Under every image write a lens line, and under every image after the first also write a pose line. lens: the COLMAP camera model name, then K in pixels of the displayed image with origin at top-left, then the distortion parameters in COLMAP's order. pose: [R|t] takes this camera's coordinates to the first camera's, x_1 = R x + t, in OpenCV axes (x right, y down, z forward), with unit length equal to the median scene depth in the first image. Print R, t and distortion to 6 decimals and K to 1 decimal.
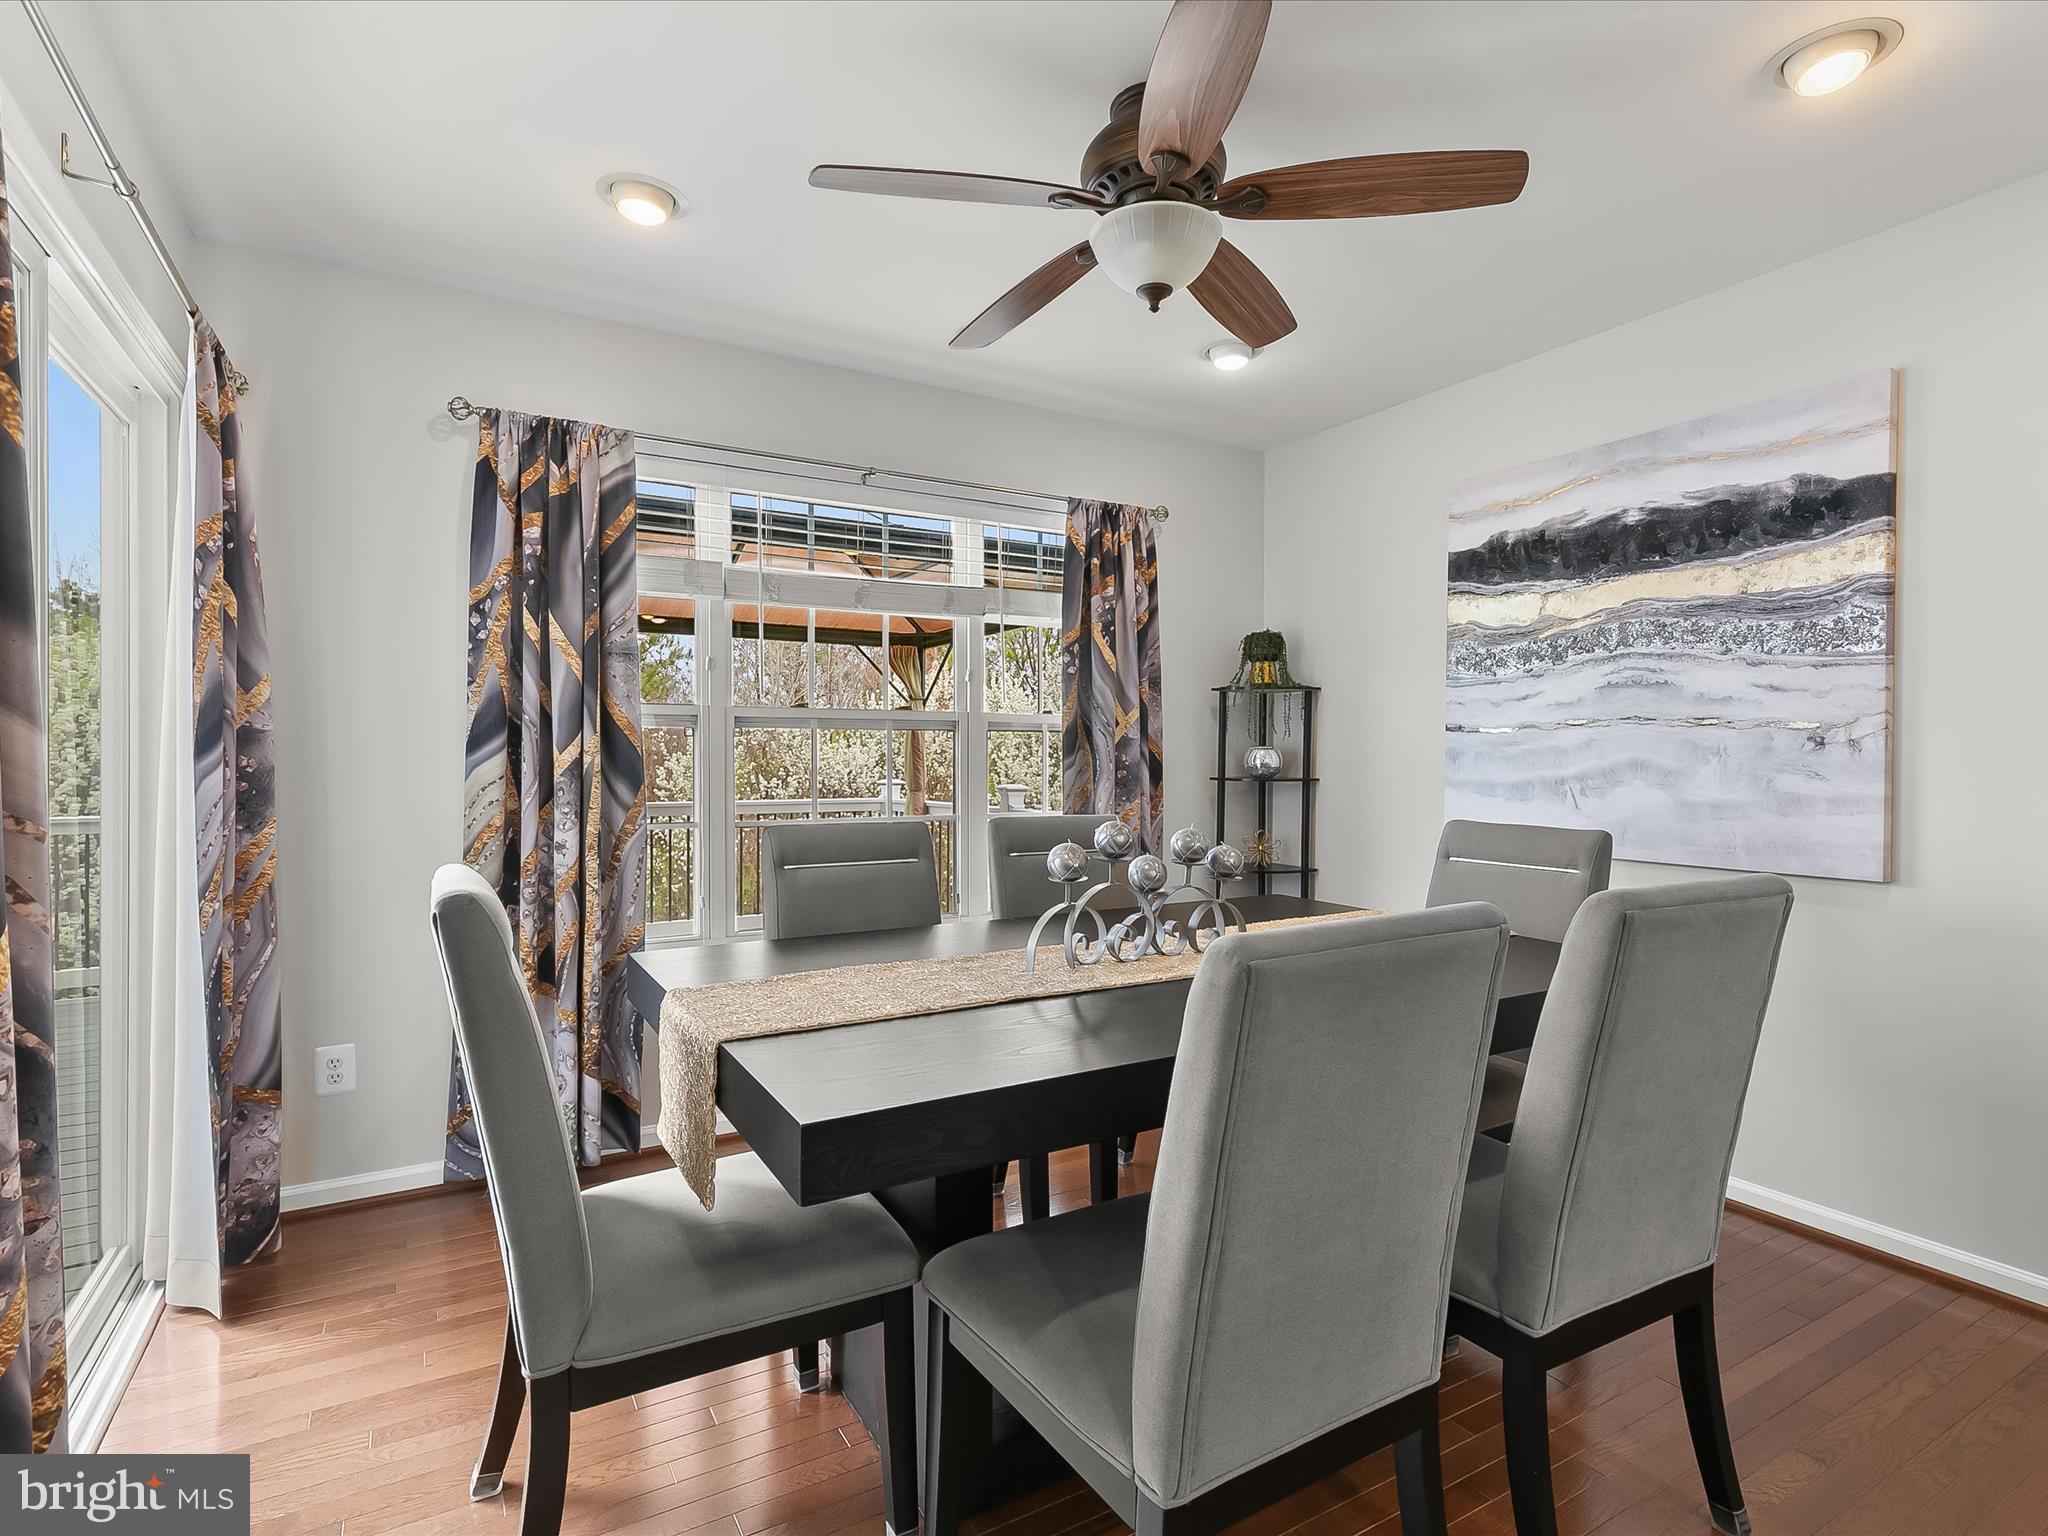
lens RADIAL K [[1026.9, 0, 1017.3], [0, 1026.9, 768.3], [0, 0, 1]] dist [0.001555, 0.000220]
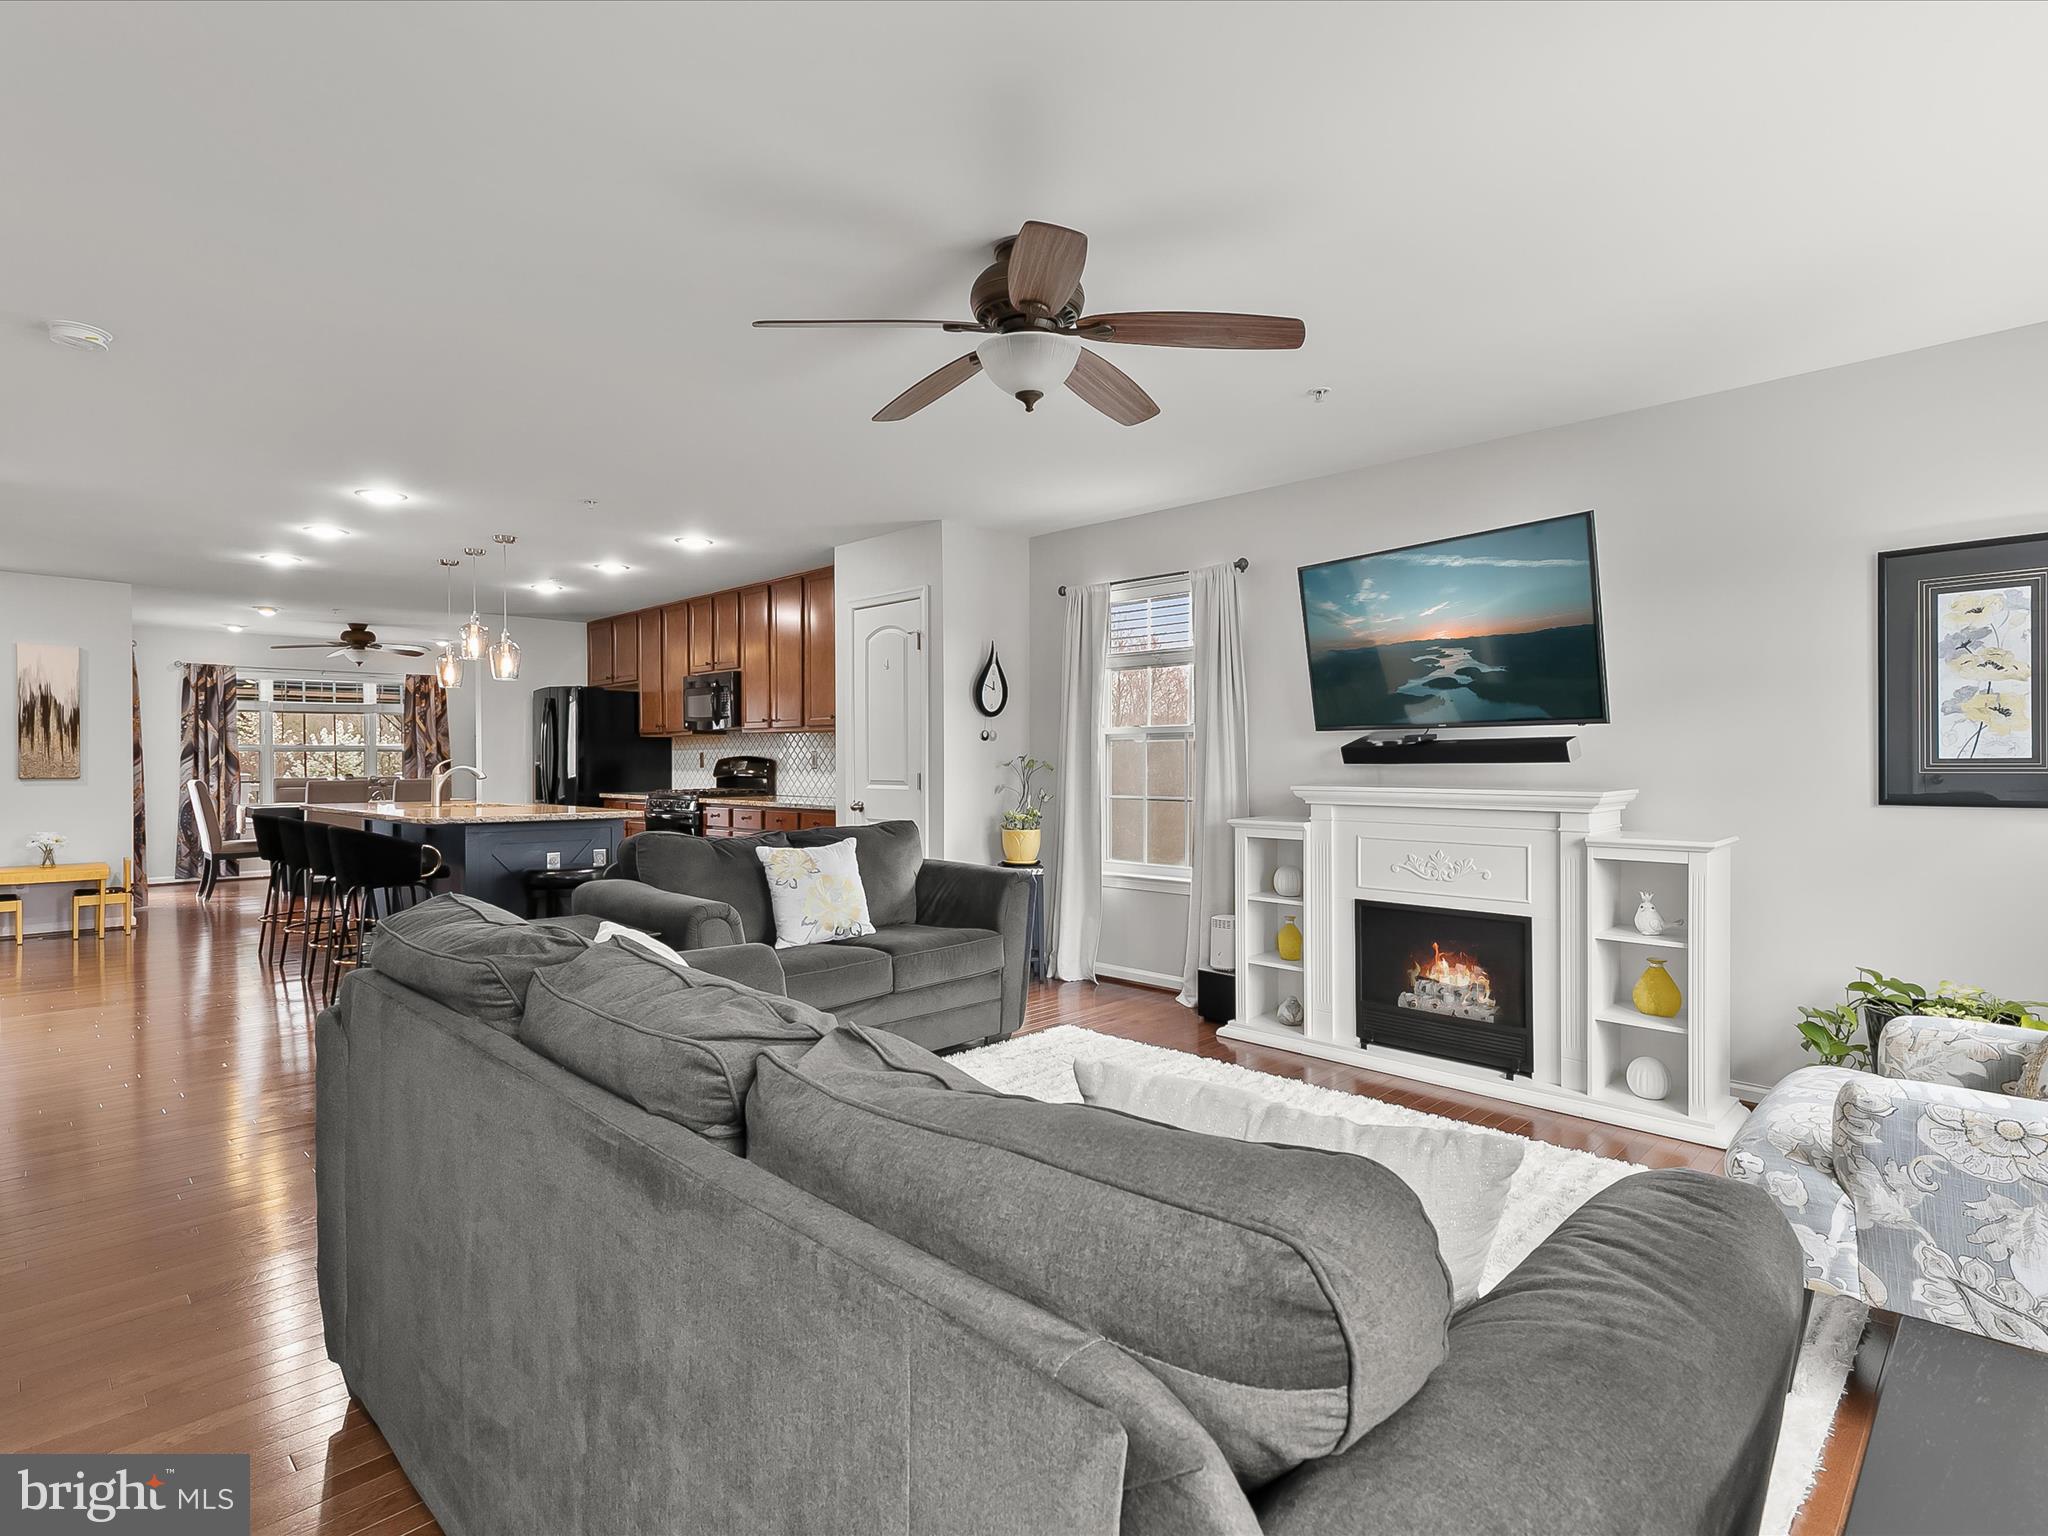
lens RADIAL K [[1026.9, 0, 1017.3], [0, 1026.9, 768.3], [0, 0, 1]] dist [0.001555, 0.000220]
pose [[0.969010, -0.008527, 0.246876, 1.356292], [0.009636, 0.999948, -0.003282, 0.051923], [-0.246835, 0.005559, 0.969042, -3.082975]]
